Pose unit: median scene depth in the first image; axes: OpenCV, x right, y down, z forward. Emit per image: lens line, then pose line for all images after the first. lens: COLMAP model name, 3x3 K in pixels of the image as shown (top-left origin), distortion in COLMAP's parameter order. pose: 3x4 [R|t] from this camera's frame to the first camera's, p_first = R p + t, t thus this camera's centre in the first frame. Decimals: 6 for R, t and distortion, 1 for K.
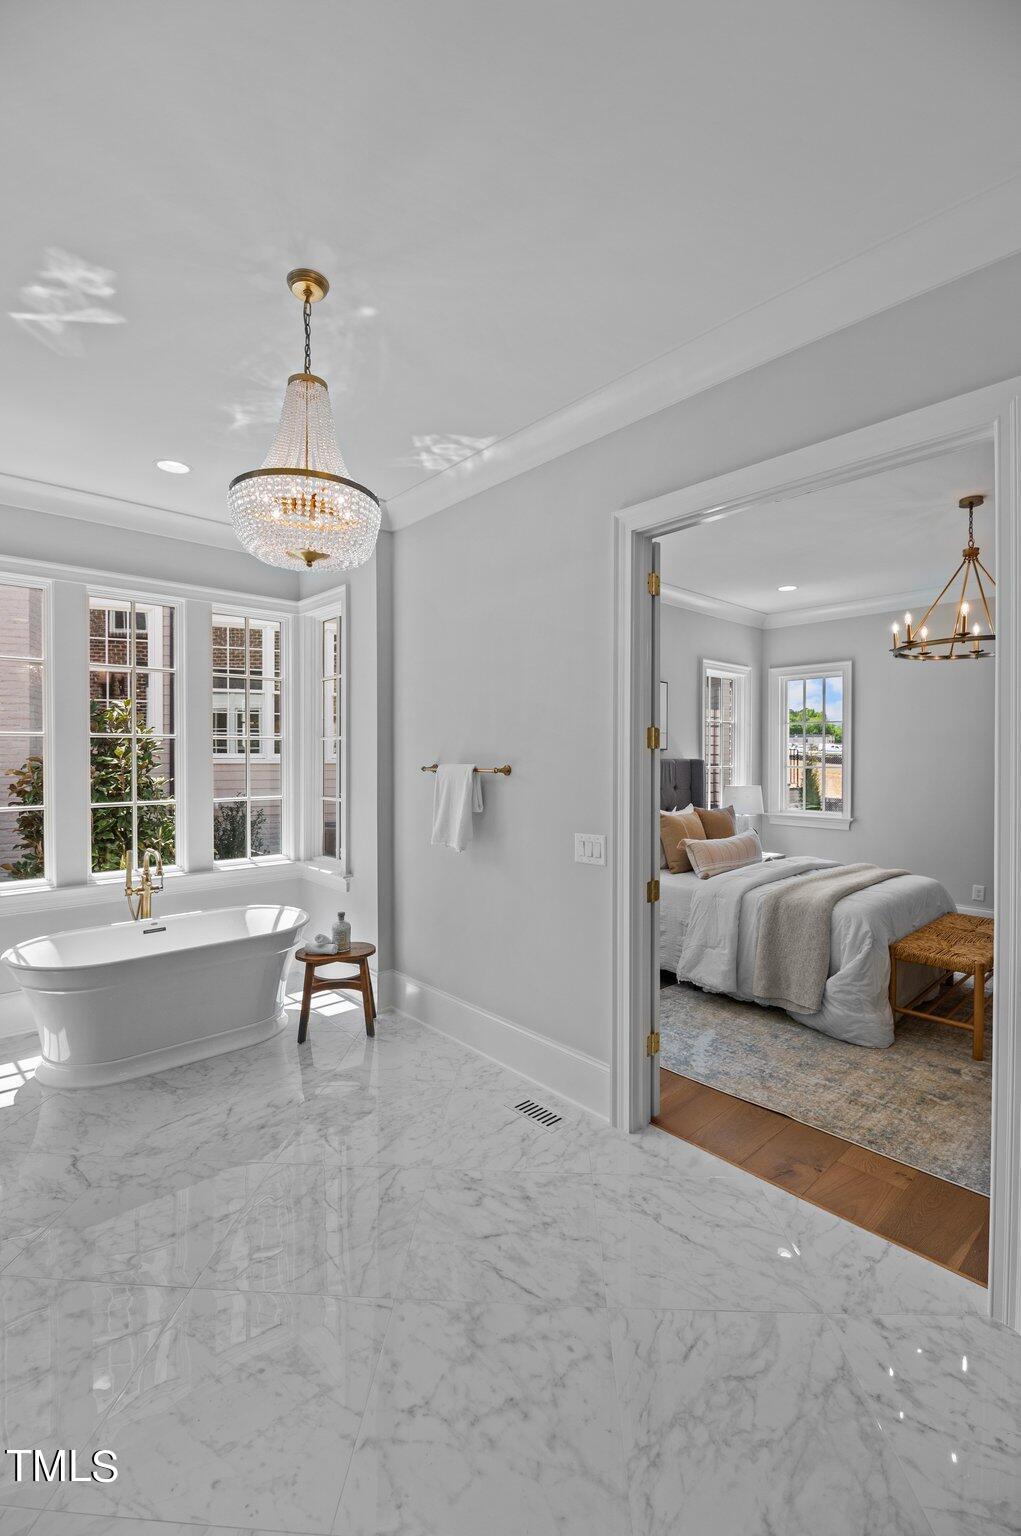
lens RADIAL K [[696.4, 0, 515.4], [0, 696.4, 762.7], [0, 0, 1]] dist [-0.003753, -0.000571]
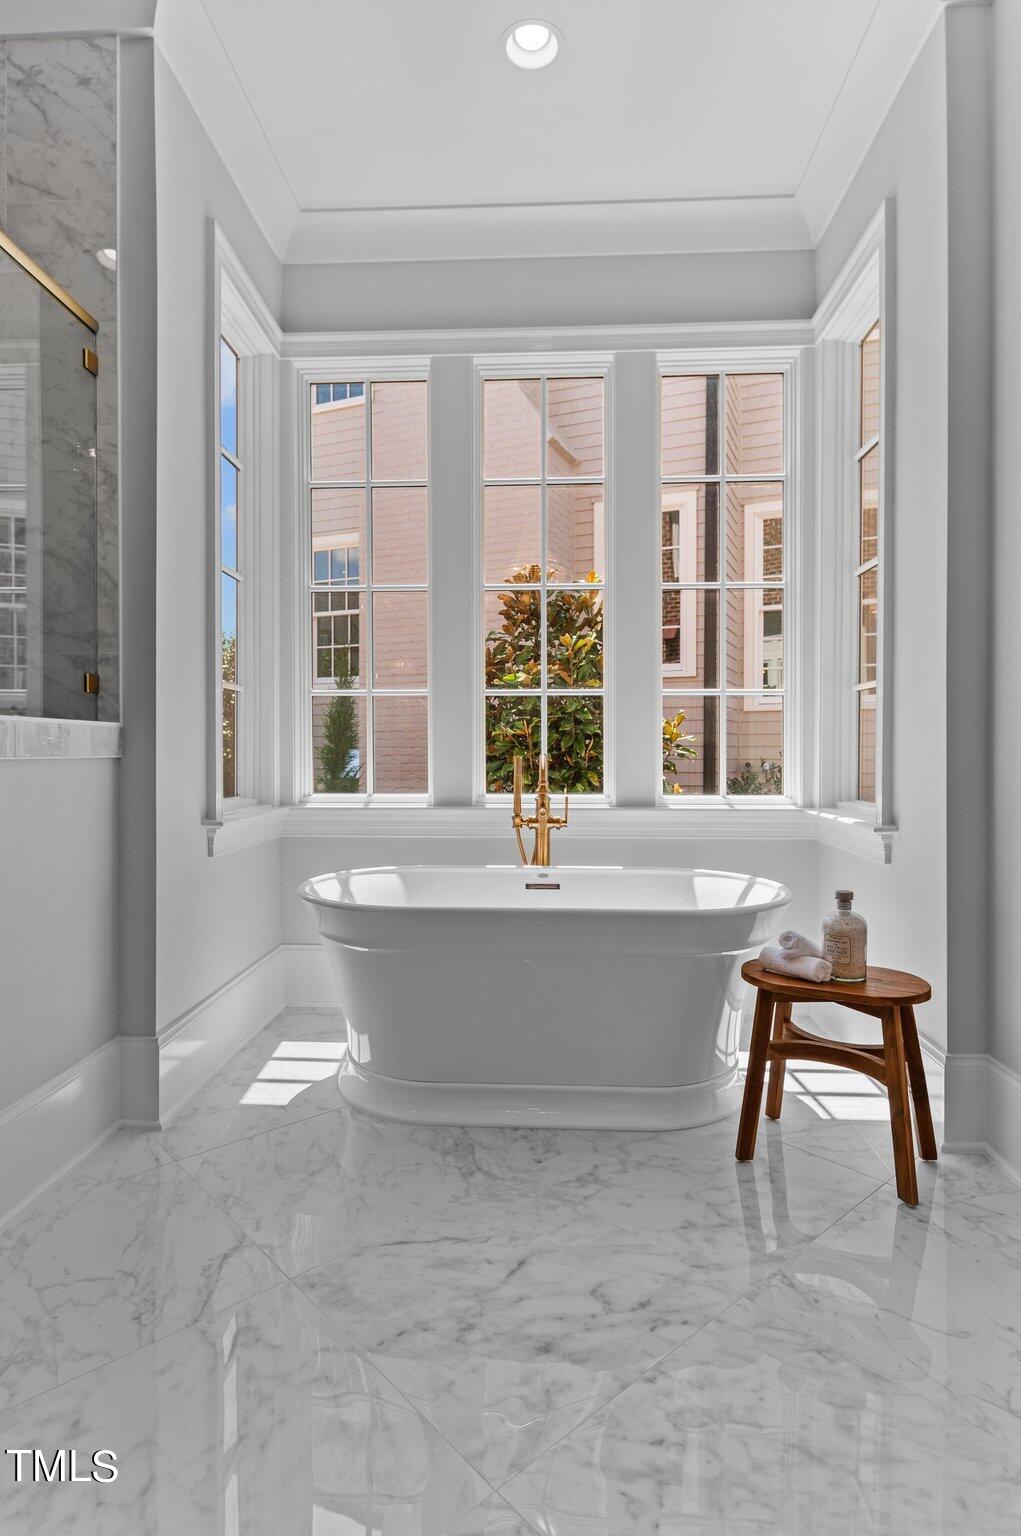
lens RADIAL K [[817.5, 0, 510.6], [0, 817.5, 756.9], [0, 0, 1]] dist [0.013147, -0.000157]
pose [[0.697868, 0.001073, -0.716225, -0.025617], [-0.013287, 0.999846, -0.011448, 0.137933], [0.716103, 0.017506, 0.697775, 0.483084]]
